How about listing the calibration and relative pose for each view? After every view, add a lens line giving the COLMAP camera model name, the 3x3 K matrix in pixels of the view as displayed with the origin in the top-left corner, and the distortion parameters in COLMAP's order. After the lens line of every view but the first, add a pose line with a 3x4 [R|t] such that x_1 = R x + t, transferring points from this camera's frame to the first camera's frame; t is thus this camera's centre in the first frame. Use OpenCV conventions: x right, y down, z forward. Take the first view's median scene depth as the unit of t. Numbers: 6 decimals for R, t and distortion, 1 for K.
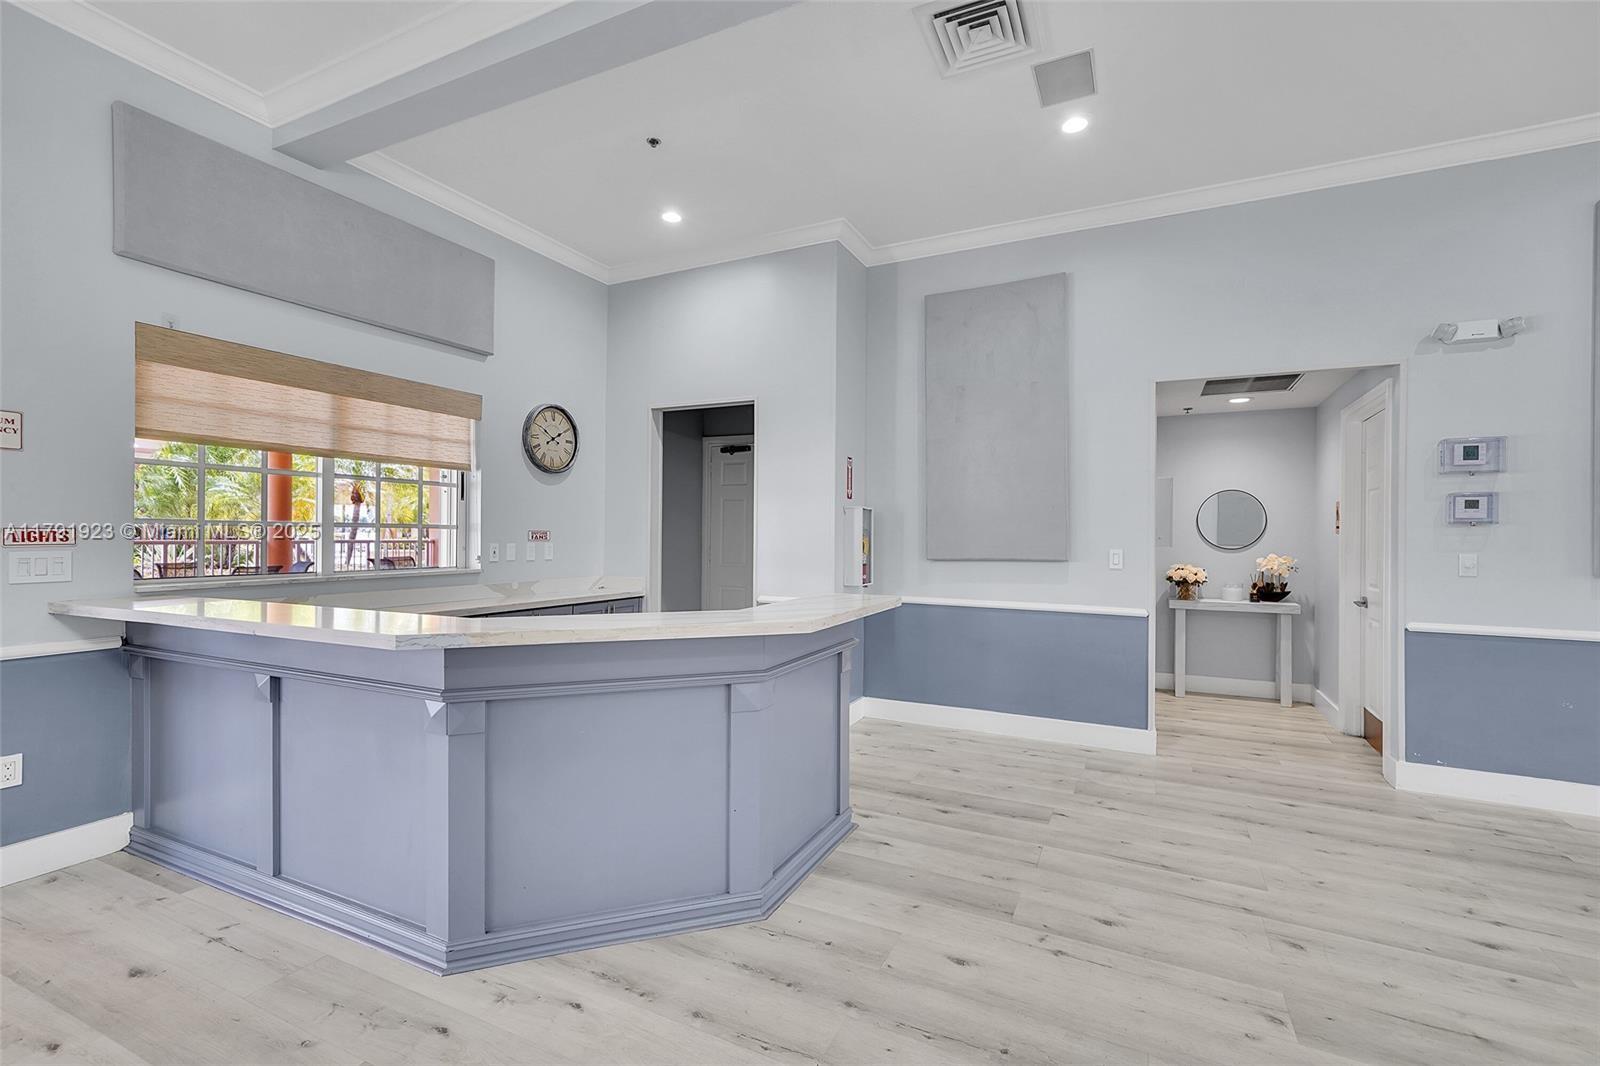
lens RADIAL K [[703.8, 0, 800.5], [0, 703.8, 534.9], [0, 0, 1]] dist [0.003655, 0.000929]
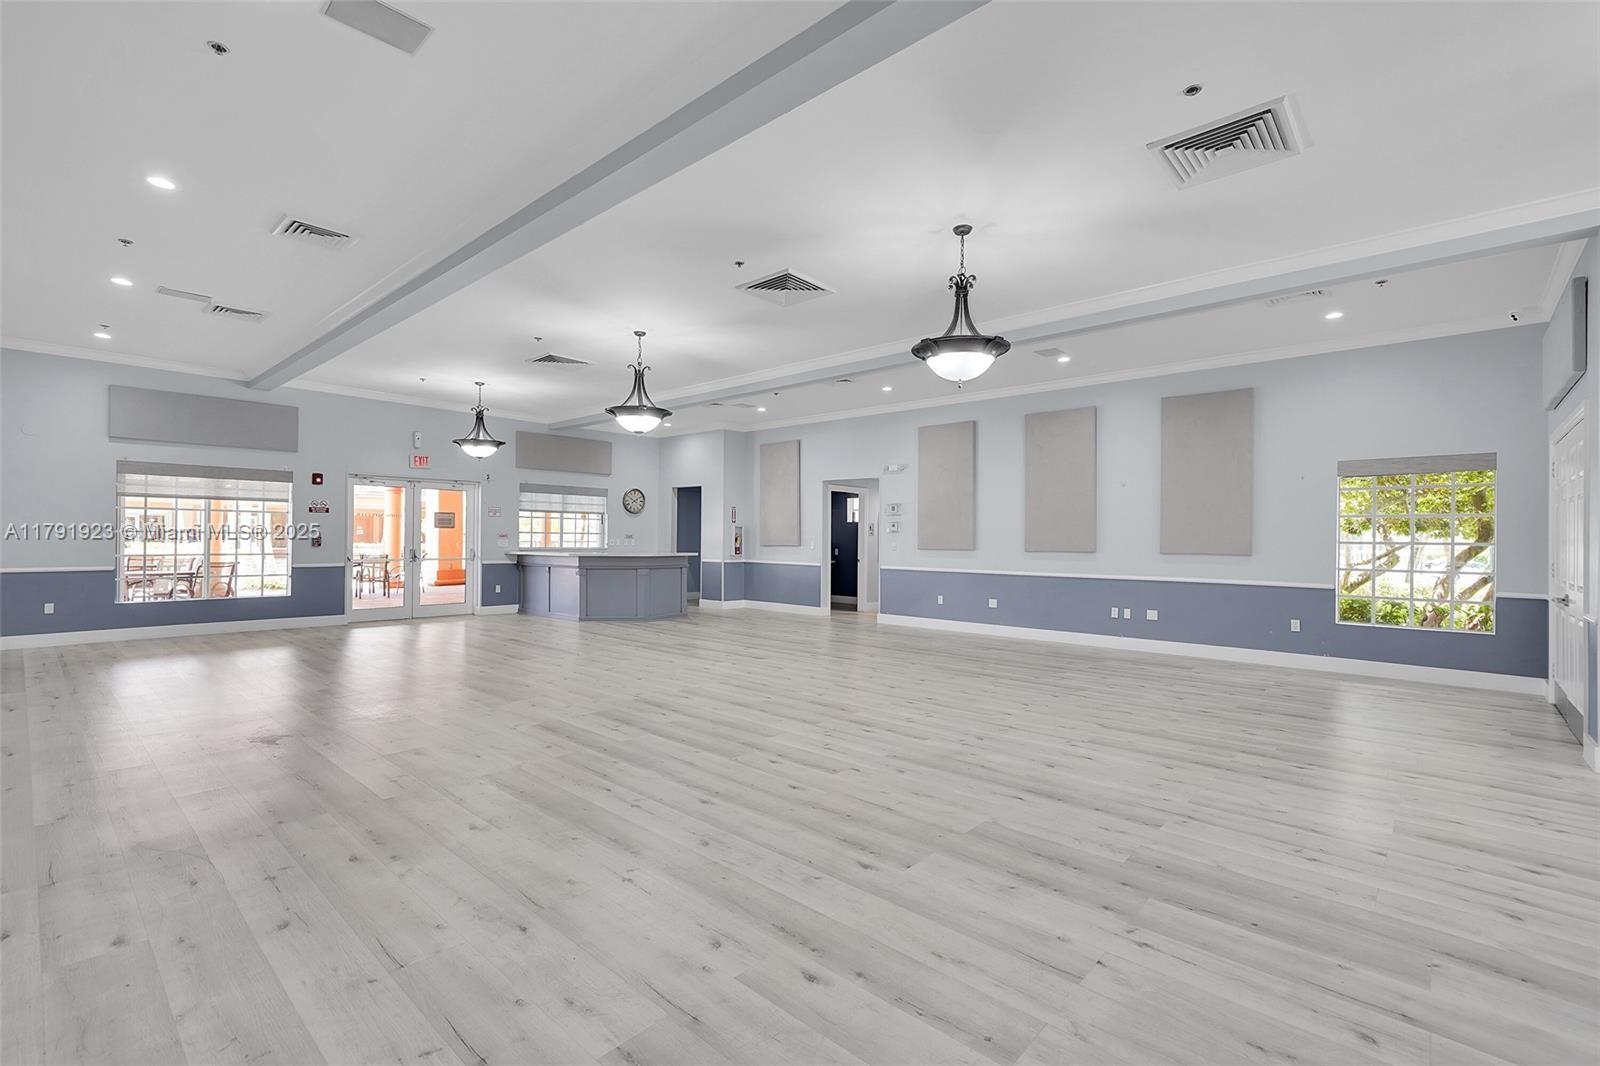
lens RADIAL K [[703.8, 0, 799.5], [0, 703.8, 533.4], [0, 0, 1]] dist [0.003655, 0.000929]
pose [[0.960213, 0.000398, -0.279269, 1.115470], [-0.003904, 0.999920, -0.012000, 0.020357], [0.279242, 0.012613, 0.960138, -1.563755]]
